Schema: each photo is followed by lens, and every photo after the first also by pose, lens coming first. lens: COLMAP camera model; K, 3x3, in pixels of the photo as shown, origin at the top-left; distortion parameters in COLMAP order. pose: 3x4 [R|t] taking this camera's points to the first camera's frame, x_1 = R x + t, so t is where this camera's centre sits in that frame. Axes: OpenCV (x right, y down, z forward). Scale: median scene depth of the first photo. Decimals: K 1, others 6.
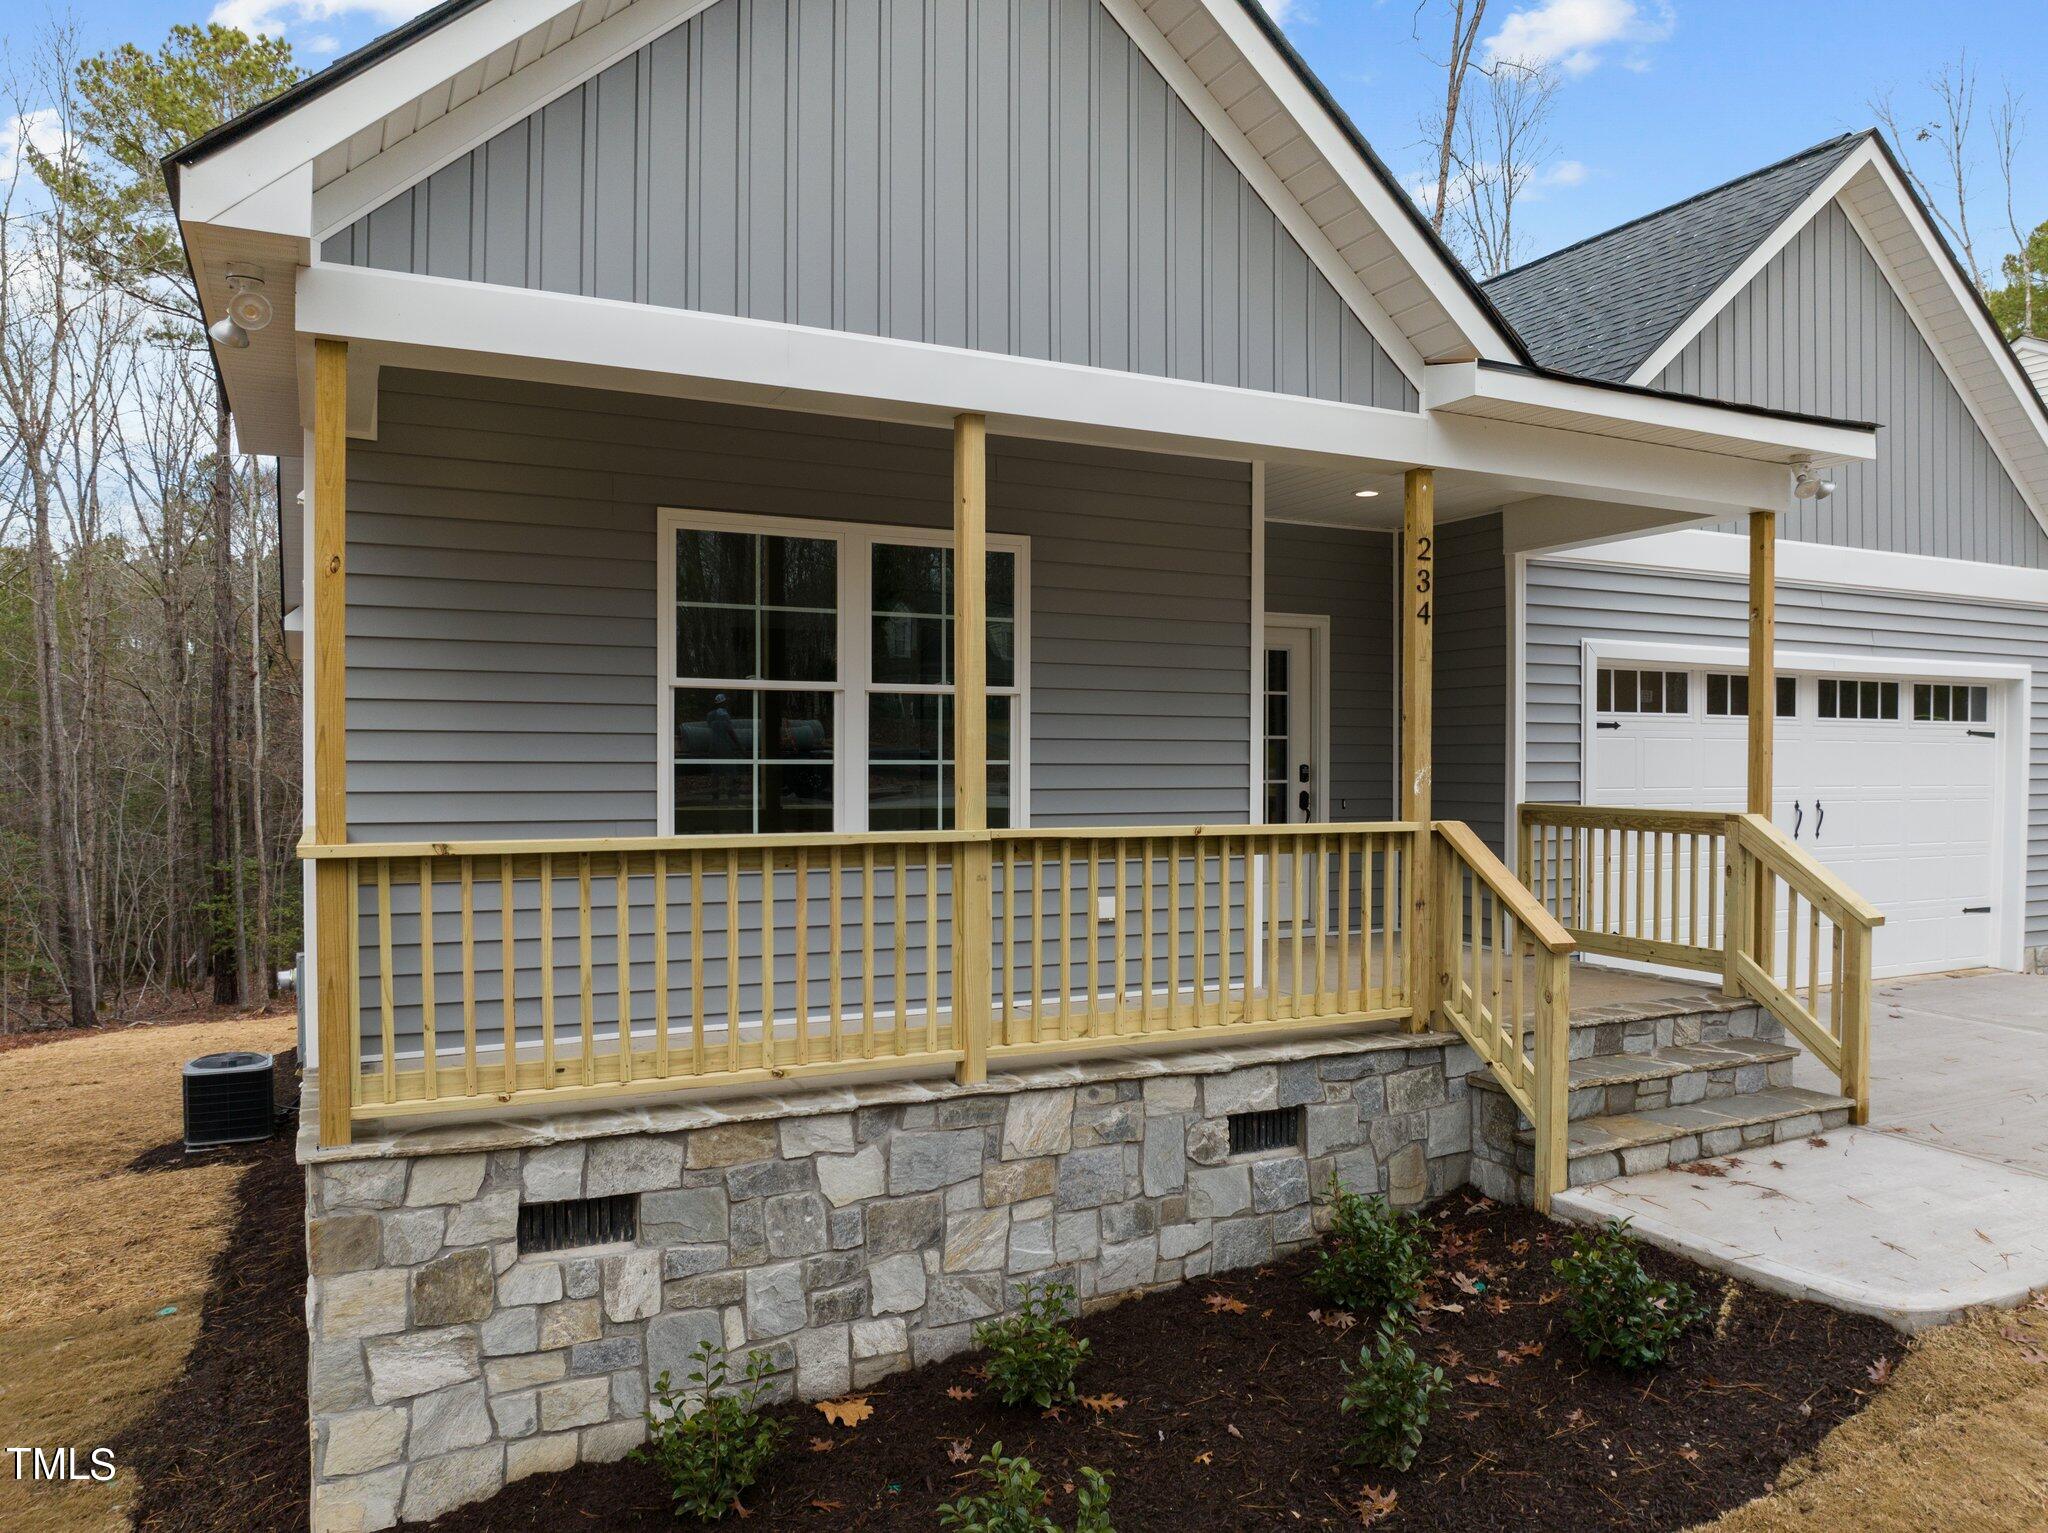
lens RADIAL K [[1451.3, 0, 1037.8], [0, 1451.3, 770.0], [0, 0, 1]] dist [-0.051463, 0.007860]
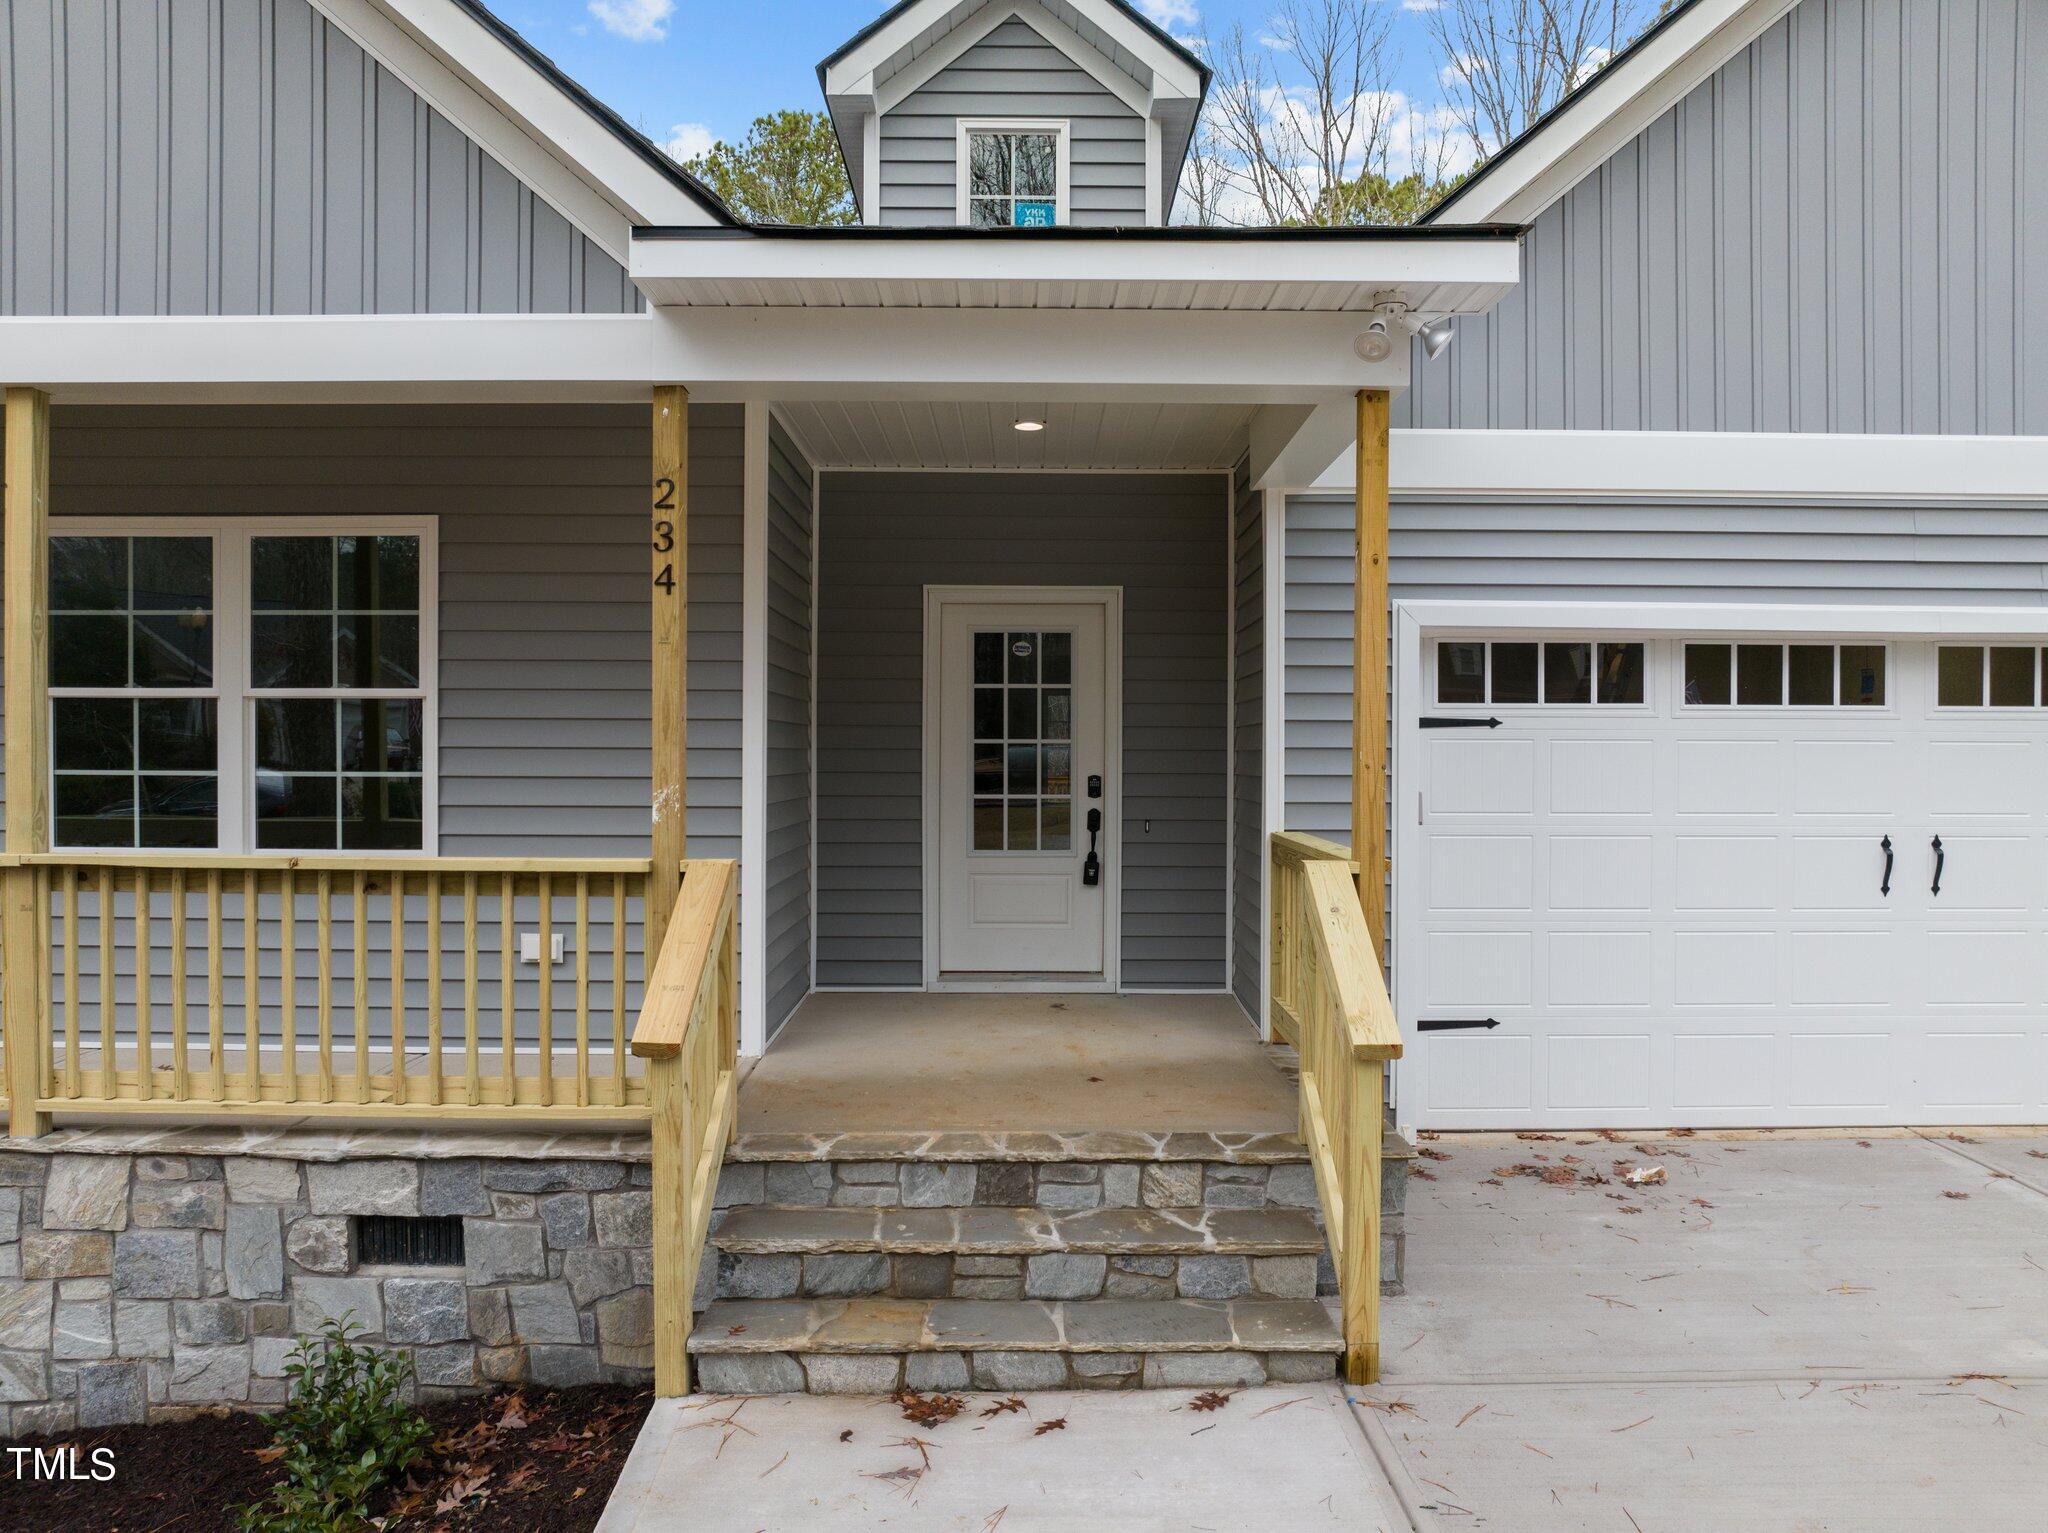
lens RADIAL K [[1451.3, 0, 1043.1], [0, 1451.3, 762.7], [0, 0, 1]] dist [-0.051463, 0.007860]
pose [[0.899279, 0.002255, -0.437369, 0.790415], [-0.004145, 0.999986, -0.003366, -0.012934], [0.437355, 0.004840, 0.899276, 0.428017]]
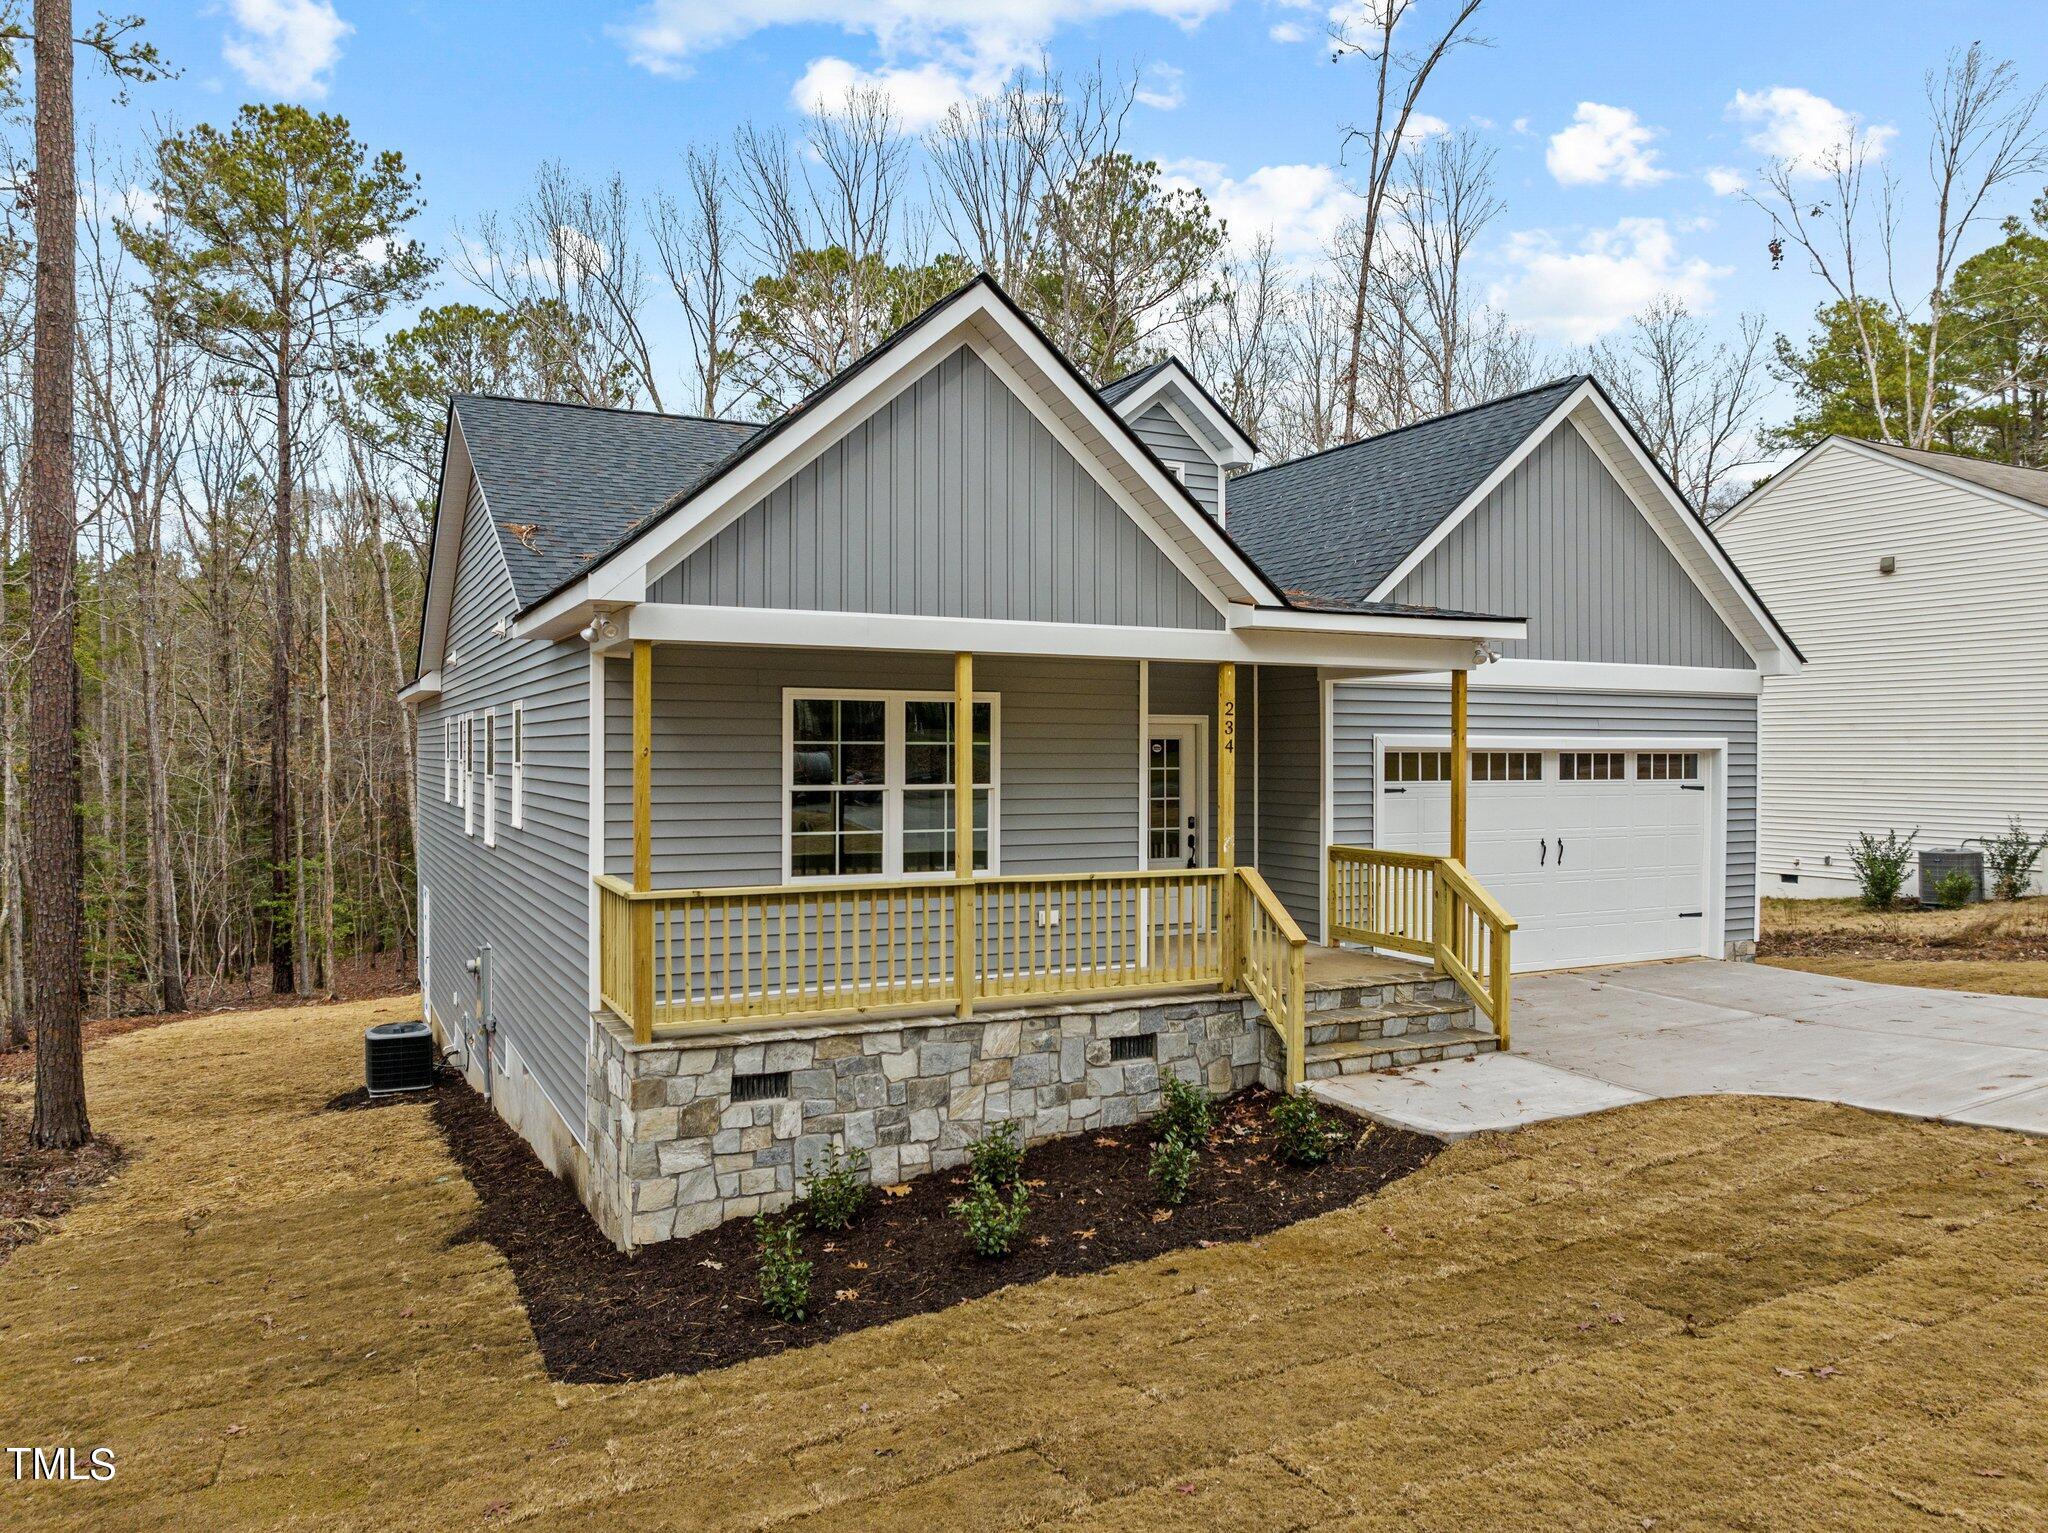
lens RADIAL K [[1451.3, 0, 1039.0], [0, 1451.3, 737.7], [0, 0, 1]] dist [-0.051463, 0.007860]
pose [[0.999985, -0.000229, 0.005466, 0.033852], [0.000320, 0.999861, -0.016666, -0.093032], [-0.005461, 0.016668, 0.999846, -0.733061]]
